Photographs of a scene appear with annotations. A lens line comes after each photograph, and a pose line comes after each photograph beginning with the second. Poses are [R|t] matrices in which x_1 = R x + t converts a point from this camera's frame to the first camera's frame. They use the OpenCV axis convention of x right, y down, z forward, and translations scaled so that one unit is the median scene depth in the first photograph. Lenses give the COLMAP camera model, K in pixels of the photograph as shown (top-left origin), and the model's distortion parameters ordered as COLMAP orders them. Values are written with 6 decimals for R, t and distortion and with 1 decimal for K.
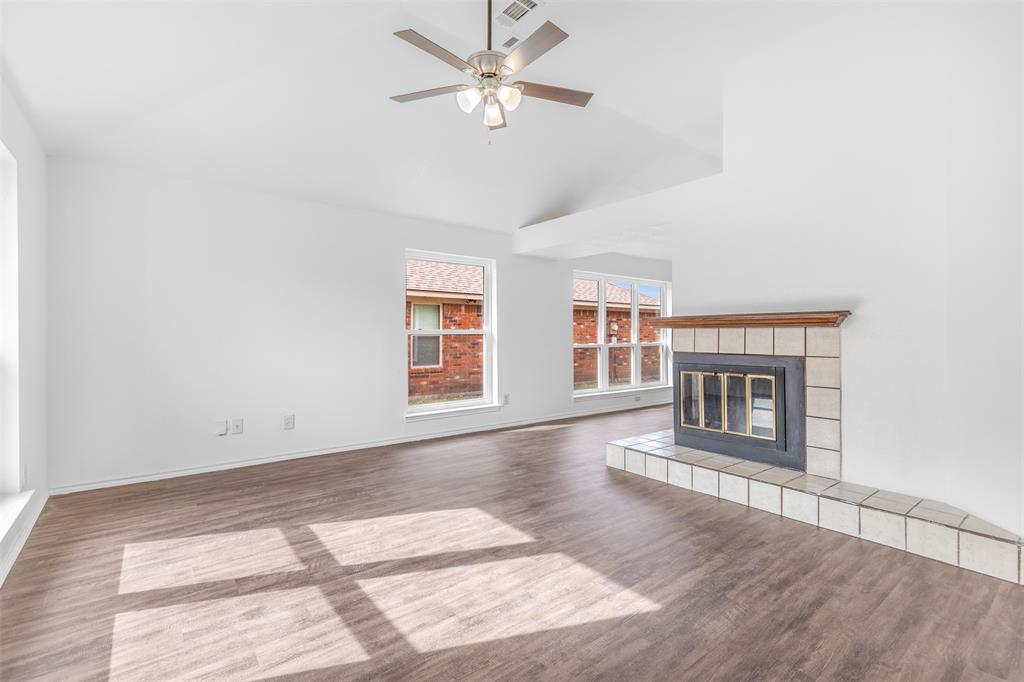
lens RADIAL K [[463.7, 0, 519.2], [0, 463.7, 334.6], [0, 0, 1]] dist [0.008416, -0.000986]
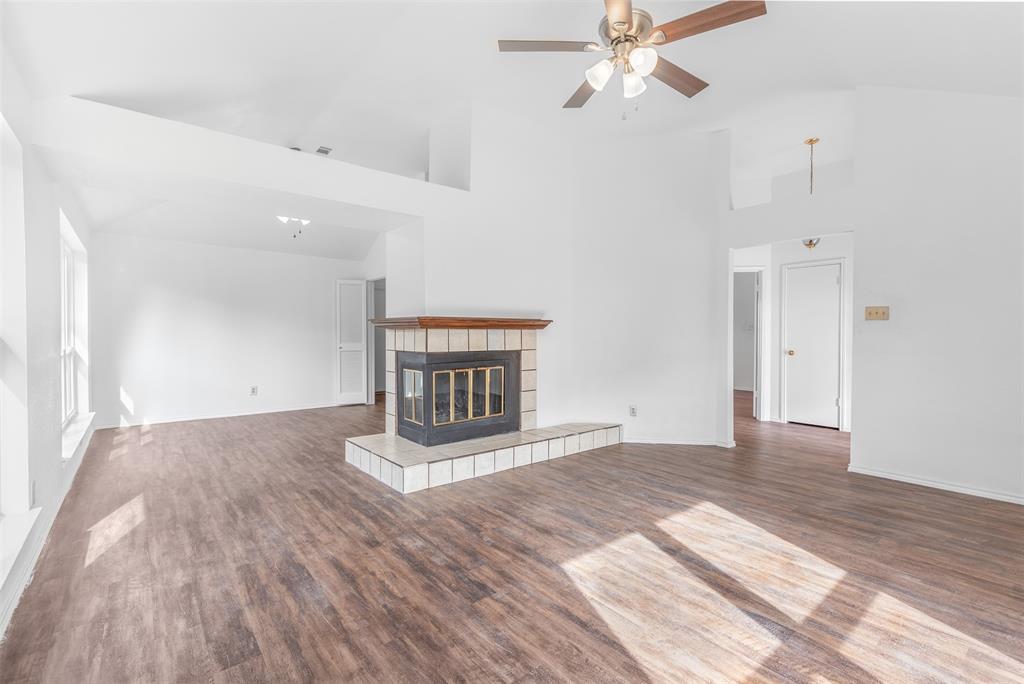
lens RADIAL K [[463.7, 0, 519.8], [0, 463.7, 335.4], [0, 0, 1]] dist [0.008416, -0.000986]
pose [[-0.013157, -0.006279, 0.999894, -0.926538], [-0.000894, 0.999980, 0.006267, -0.007708], [-0.999913, -0.000811, -0.013162, 1.174839]]
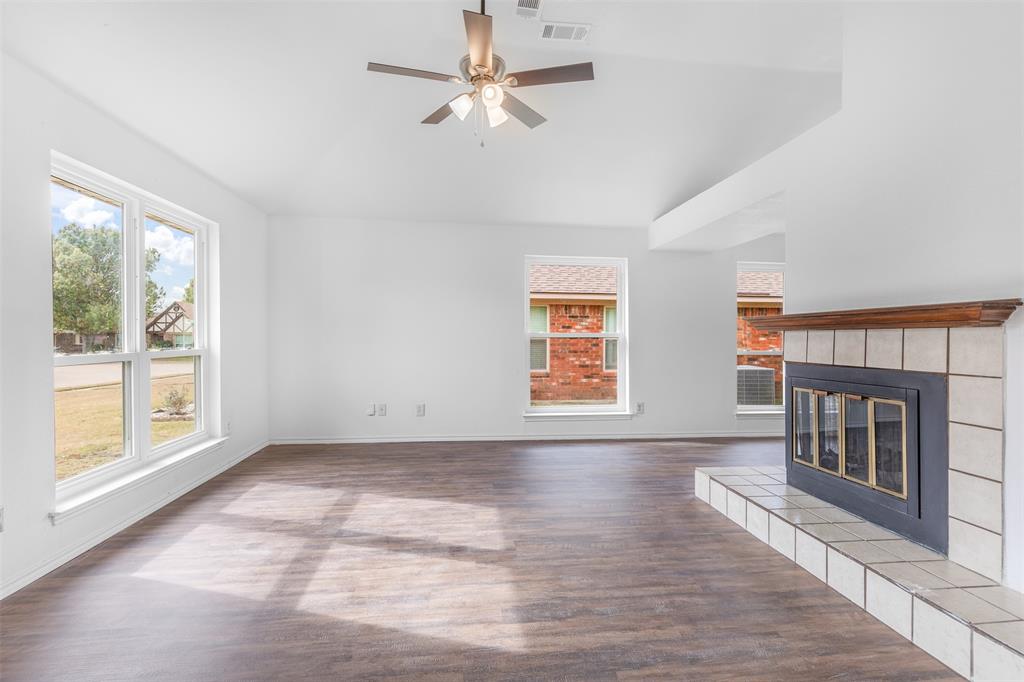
lens RADIAL K [[463.7, 0, 522.2], [0, 463.7, 340.6], [0, 0, 1]] dist [0.008416, -0.000986]
pose [[0.852894, 0.008849, -0.522010, 0.519634], [-0.006587, 0.999959, 0.006189, 0.001689], [0.522043, -0.001840, 0.852917, 0.184547]]
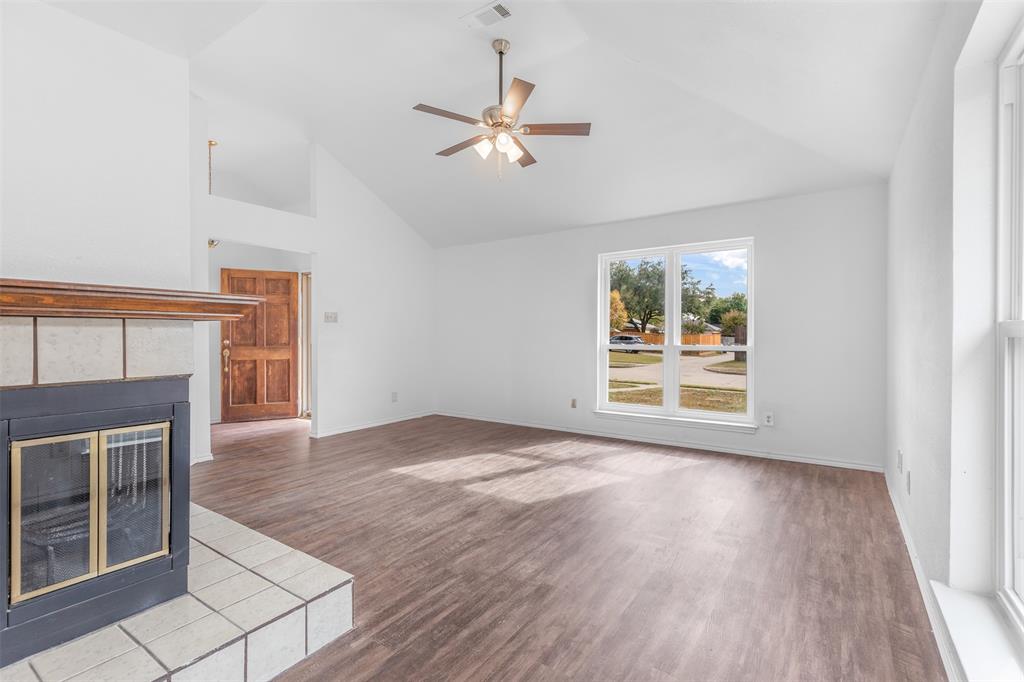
lens RADIAL K [[463.7, 0, 521.5], [0, 463.7, 339.6], [0, 0, 1]] dist [0.008416, -0.000986]
pose [[-0.956211, 0.001234, -0.292674, 0.239837], [-0.002573, 0.999917, 0.012622, -0.002278], [0.292666, 0.012822, -0.956129, 2.146560]]
